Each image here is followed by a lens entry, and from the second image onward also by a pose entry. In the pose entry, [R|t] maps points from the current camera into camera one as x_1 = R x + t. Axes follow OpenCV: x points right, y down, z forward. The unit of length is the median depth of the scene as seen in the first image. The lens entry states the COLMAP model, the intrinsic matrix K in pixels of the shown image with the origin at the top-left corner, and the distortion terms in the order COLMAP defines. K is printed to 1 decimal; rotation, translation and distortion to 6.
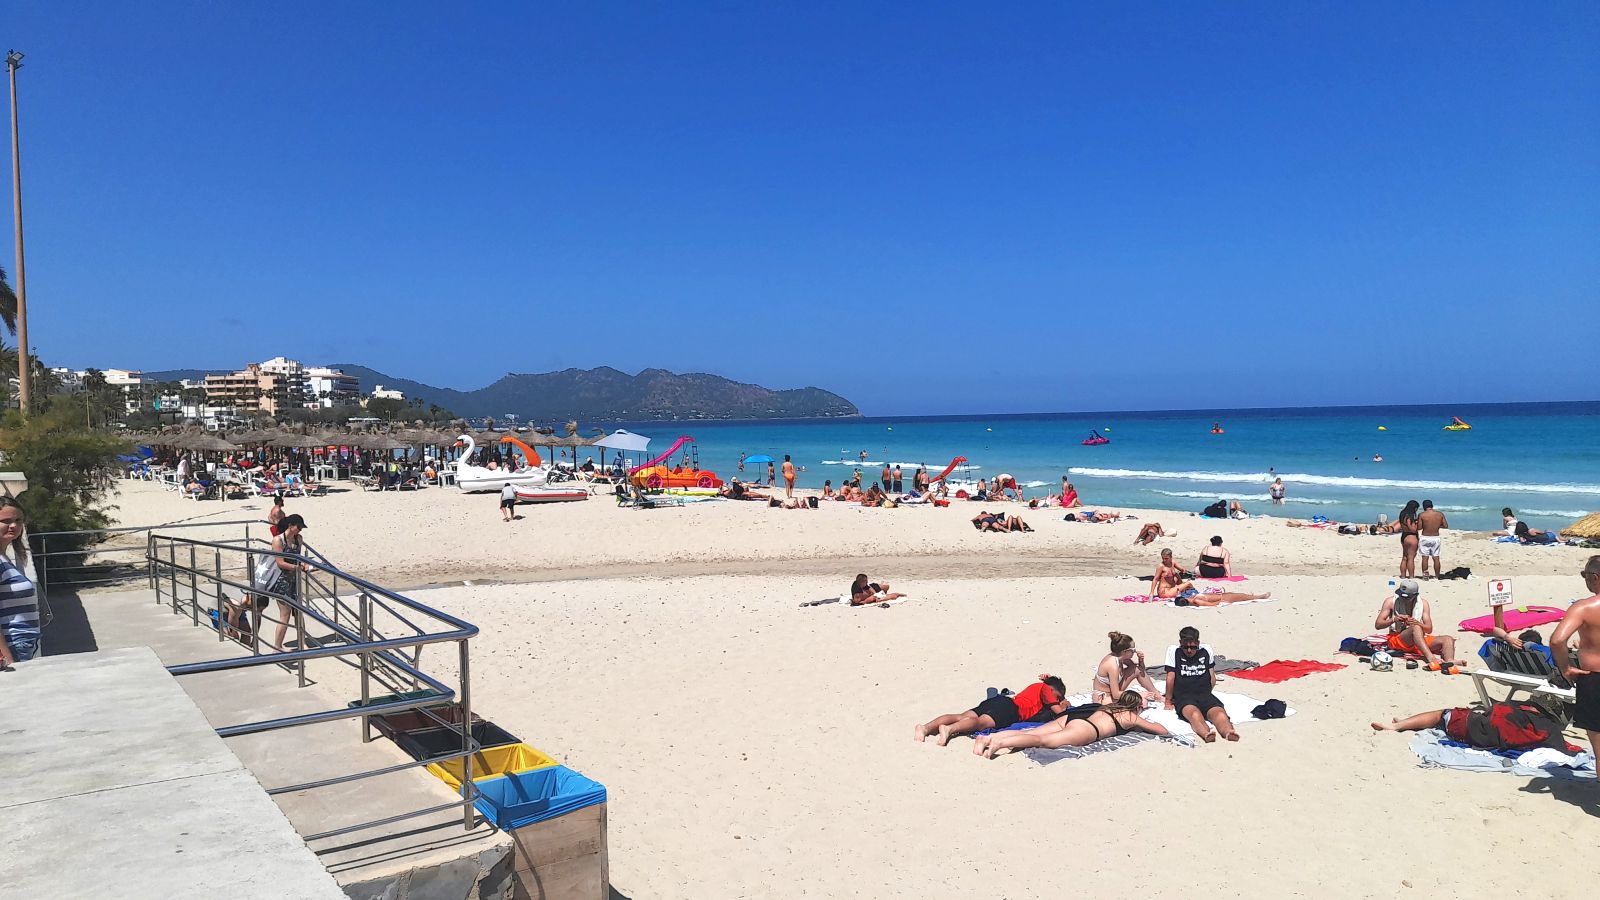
lens RADIAL K [[1142.0, 0, 800.0], [0, 1142.0, 450.0], [0, 0, 1]] dist [0.036692, -0.034572]
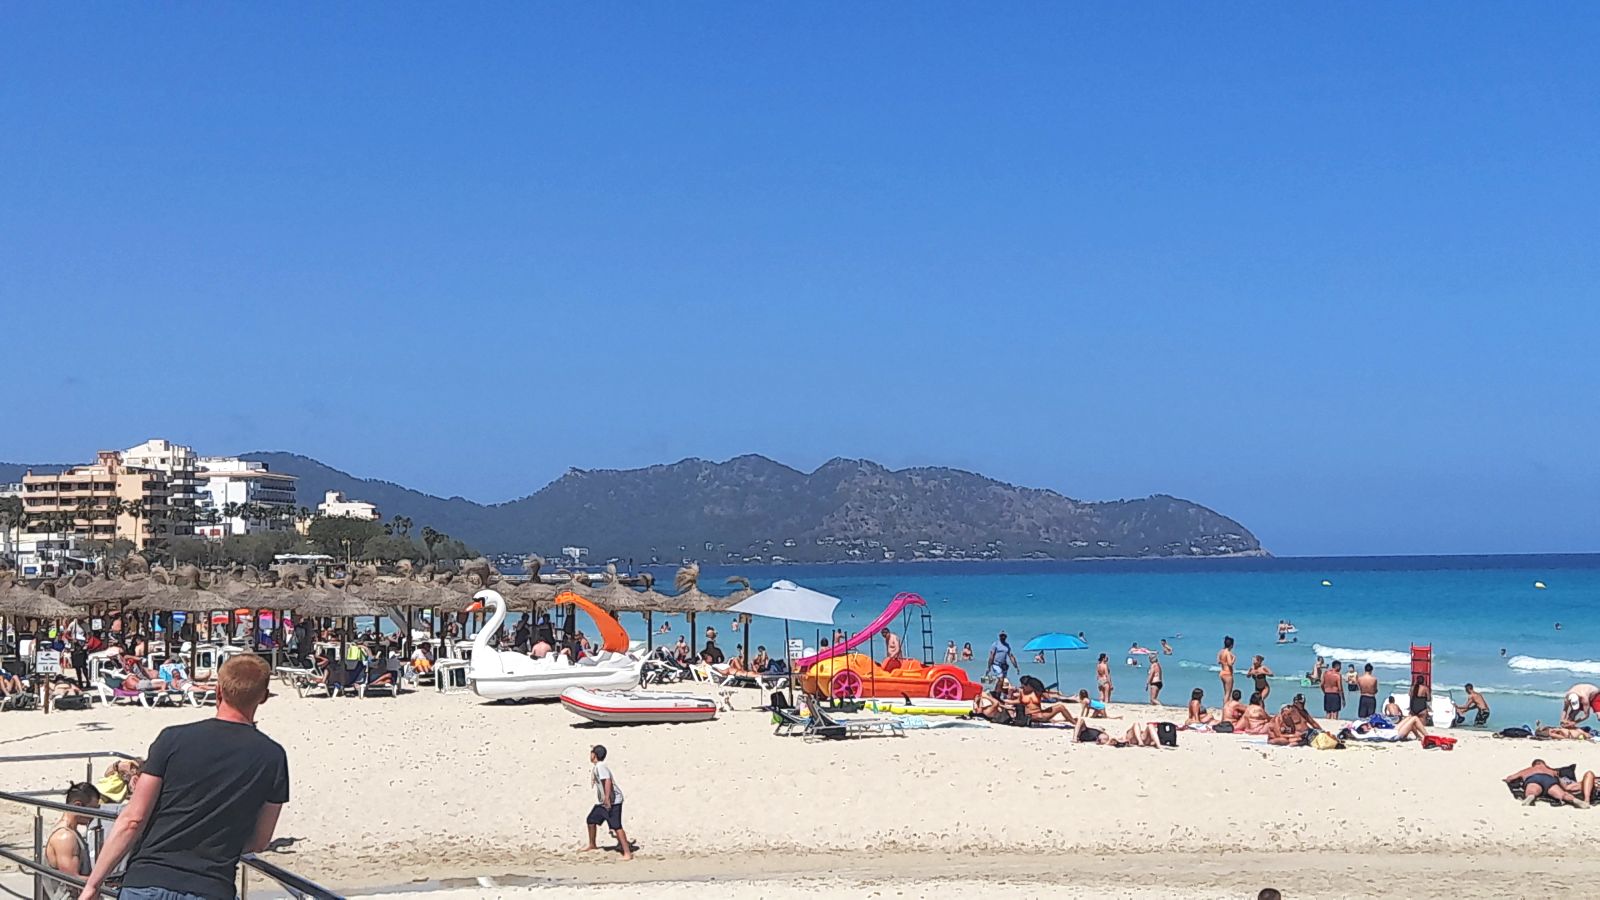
lens RADIAL K [[1142.0, 0, 800.0], [0, 1142.0, 450.0], [0, 0, 1]] dist [0.036692, -0.034572]
pose [[0.989389, -0.016511, -0.144351, -0.074573], [-0.010049, 0.983366, -0.181358, 0.017565], [0.144944, 0.180884, 0.972765, 0.496850]]
